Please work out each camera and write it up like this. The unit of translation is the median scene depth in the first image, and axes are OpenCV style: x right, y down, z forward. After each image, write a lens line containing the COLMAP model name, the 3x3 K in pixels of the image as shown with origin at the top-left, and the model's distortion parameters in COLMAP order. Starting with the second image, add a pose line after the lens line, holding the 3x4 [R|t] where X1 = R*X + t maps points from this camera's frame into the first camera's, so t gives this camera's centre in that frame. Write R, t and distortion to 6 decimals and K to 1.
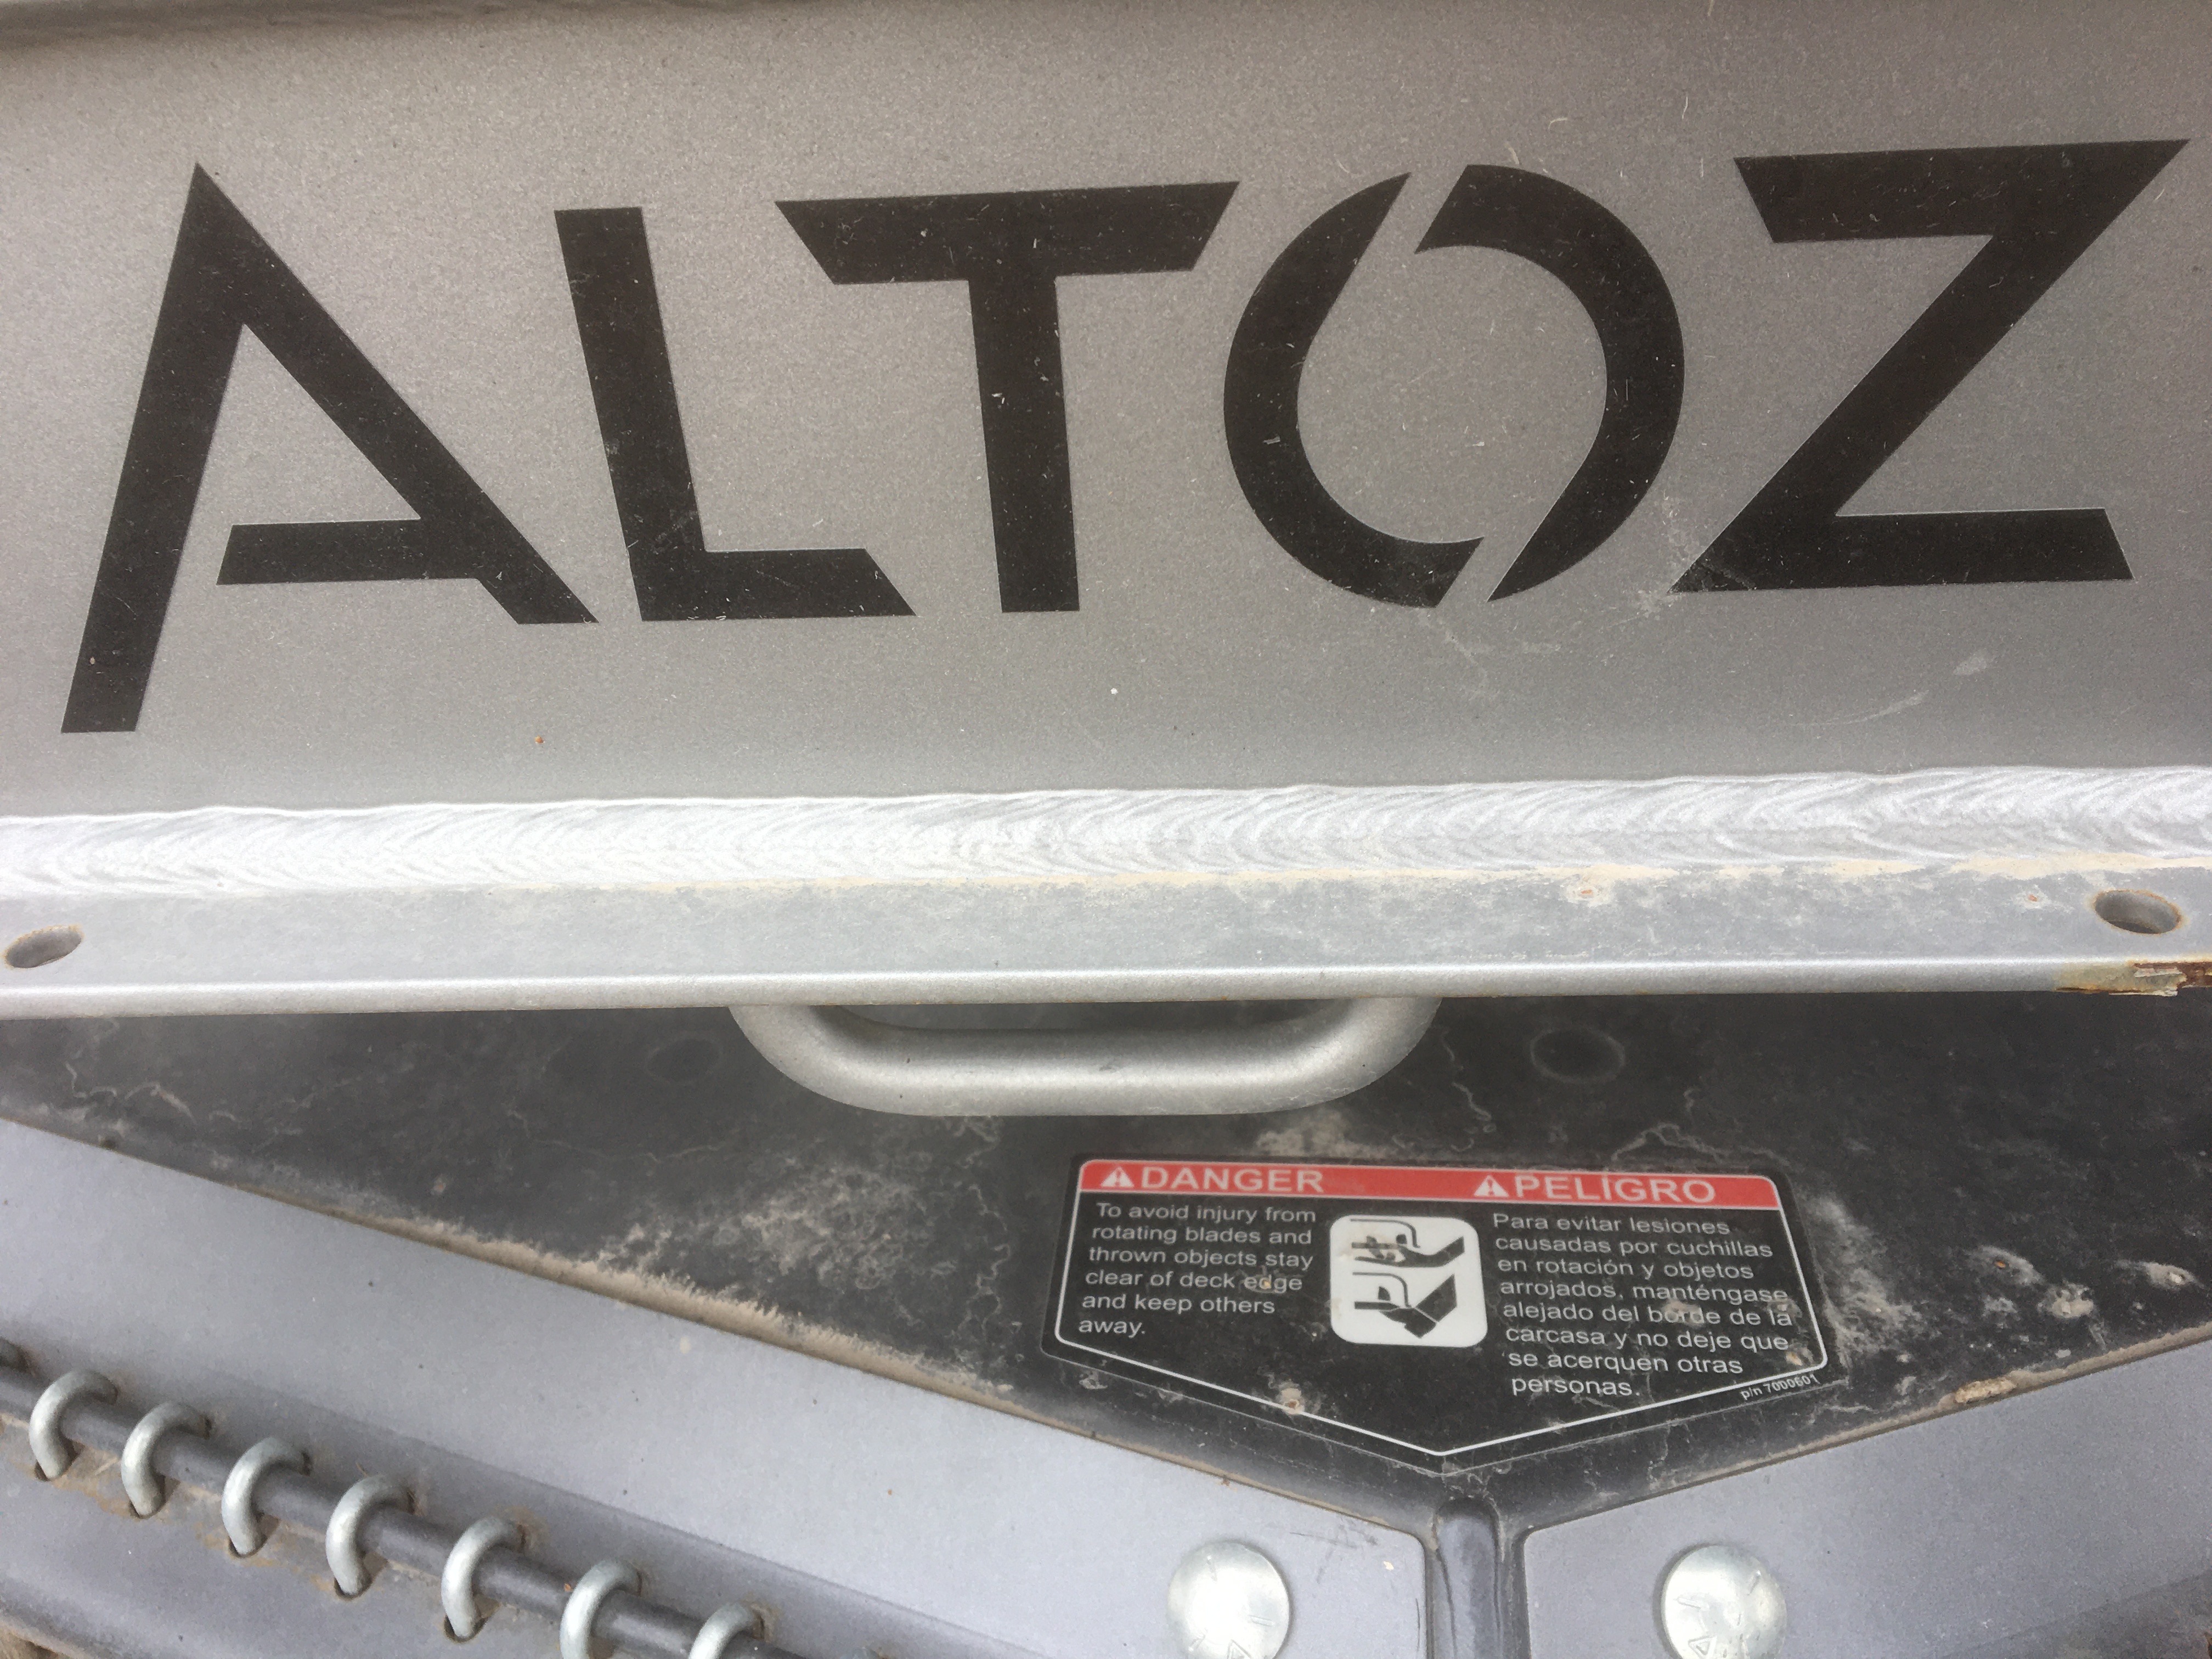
lens RADIAL K [[1853.4, 0, 1109.5], [0, 1853.4, 829.1], [0, 0, 1]] dist [-0.015499, -0.009802]
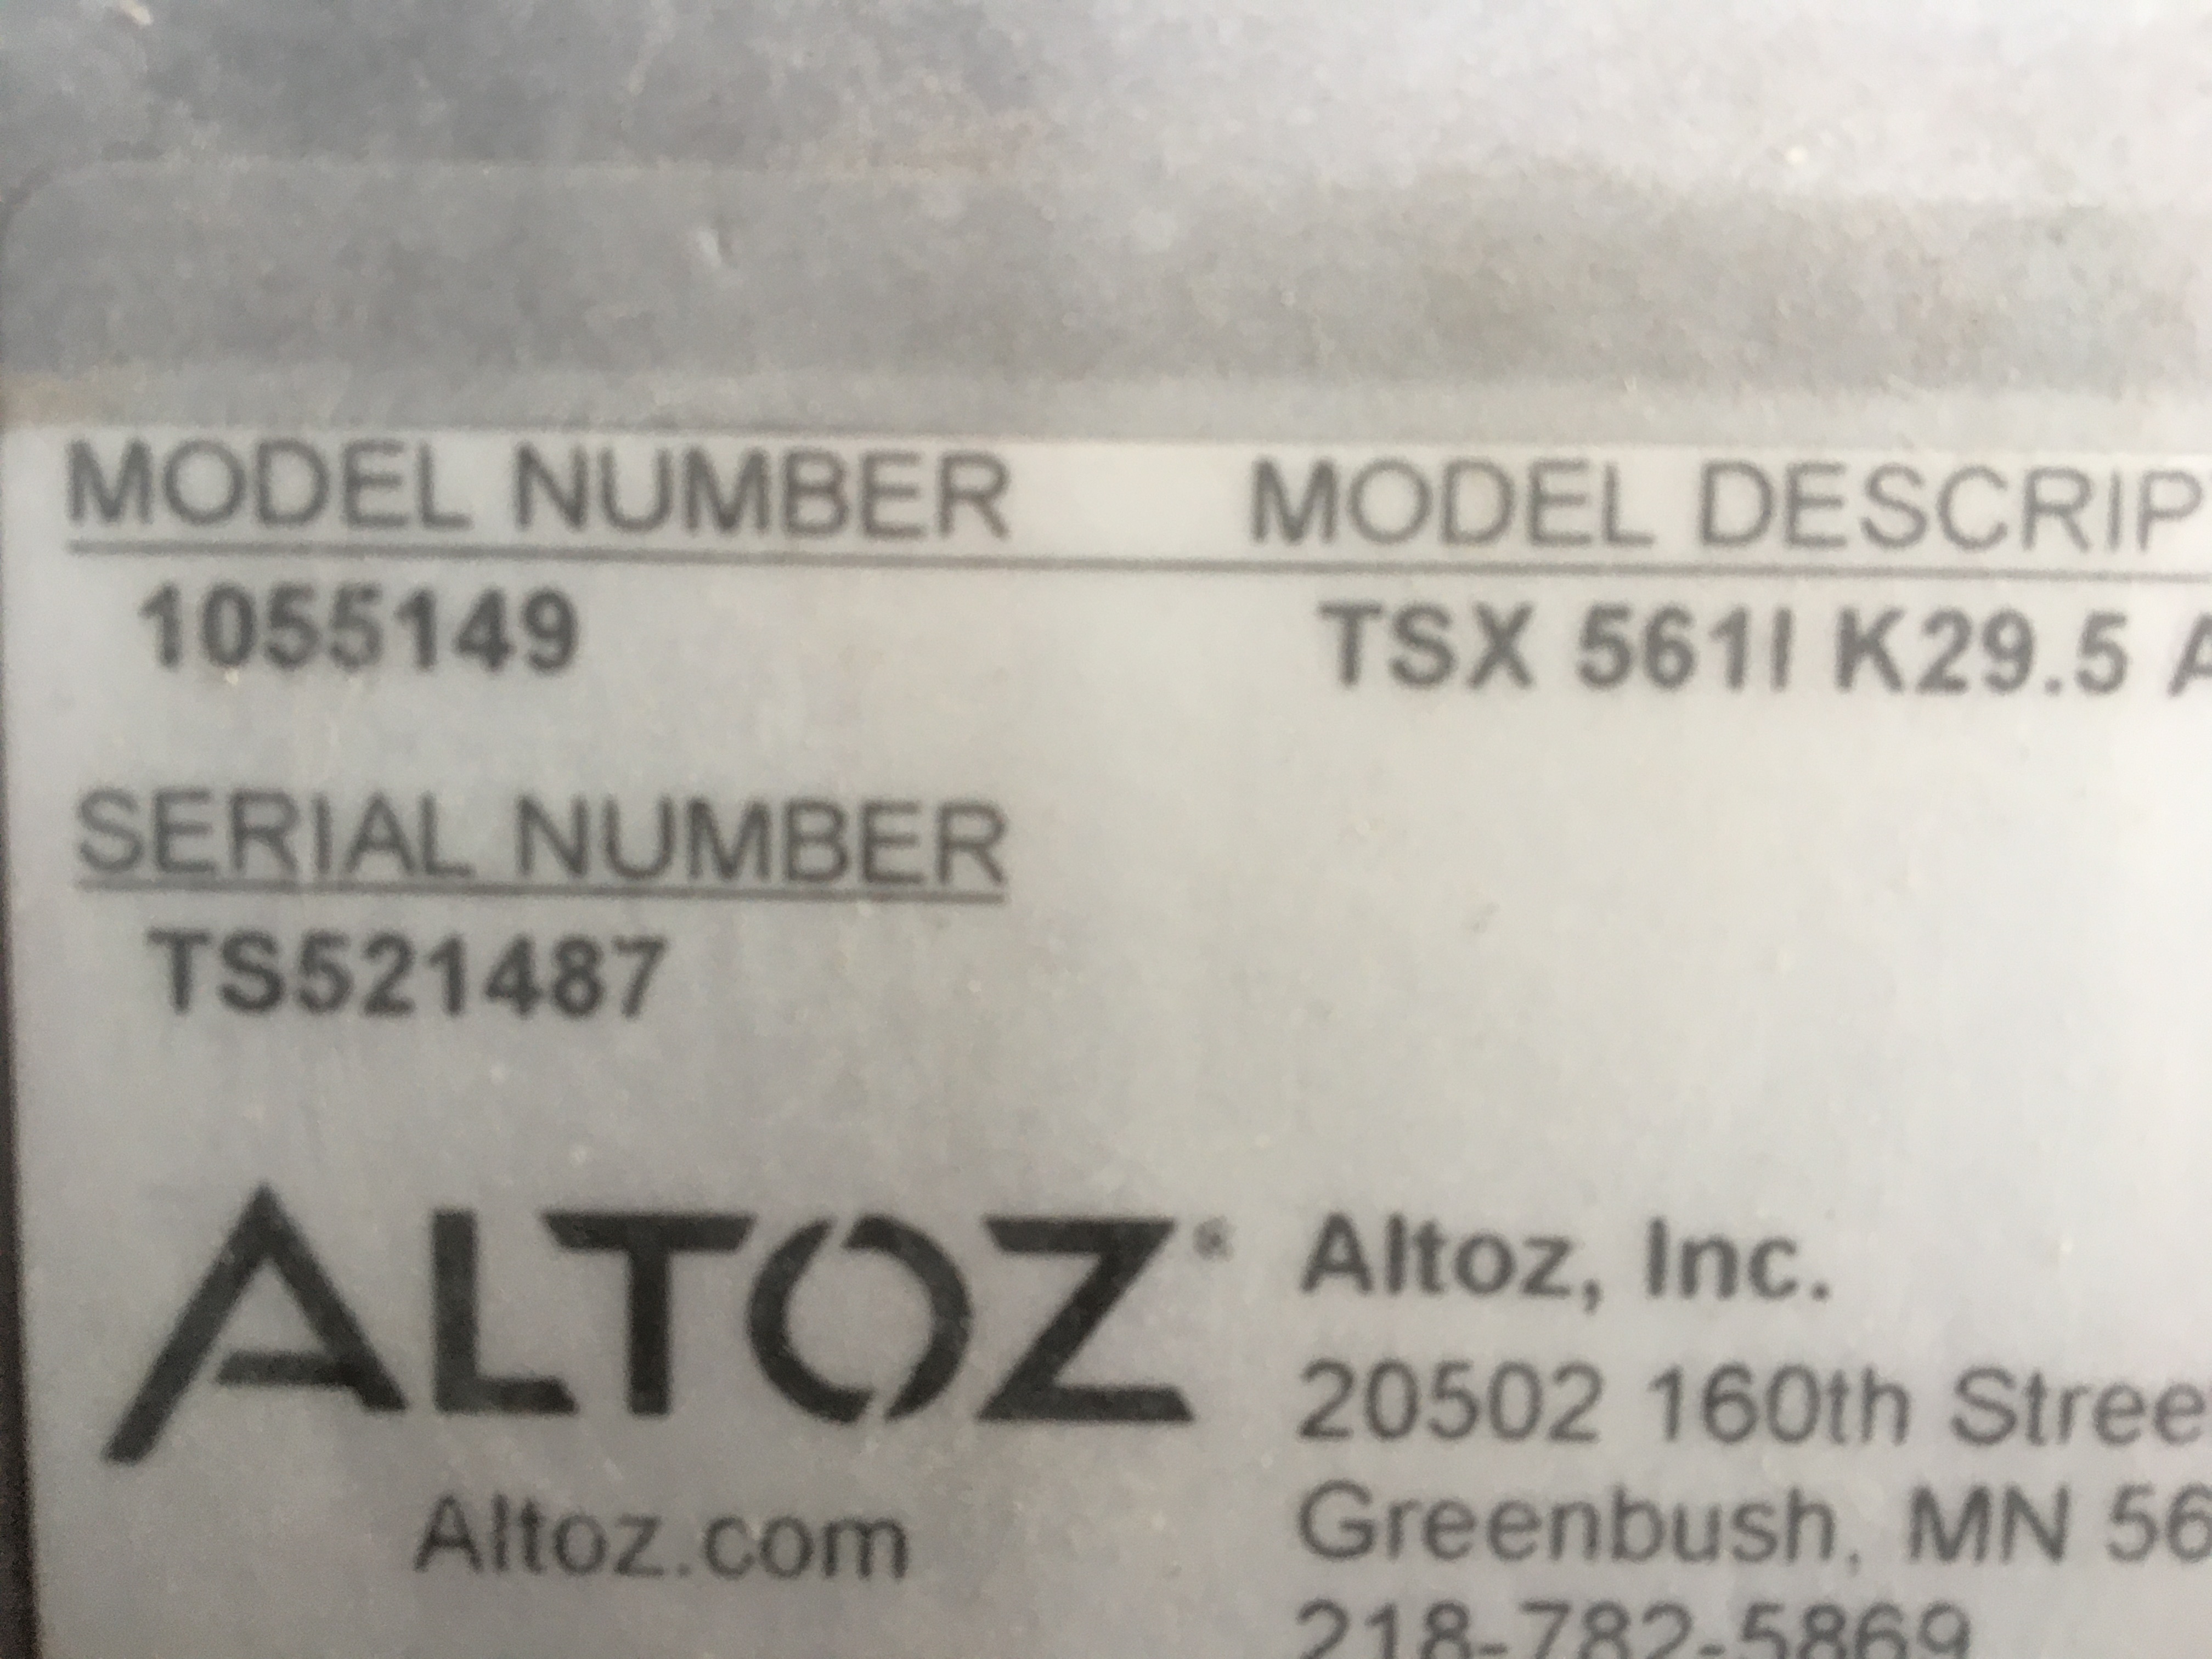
lens RADIAL K [[1853.4, 0, 1103.7], [0, 1853.4, 822.6], [0, 0, 1]] dist [-0.015499, -0.009802]
pose [[0.993489, 0.068669, 0.090910, 0.232986], [-0.024932, 0.909645, -0.414638, 0.114202], [-0.111168, 0.409672, 0.905434, -1.144114]]
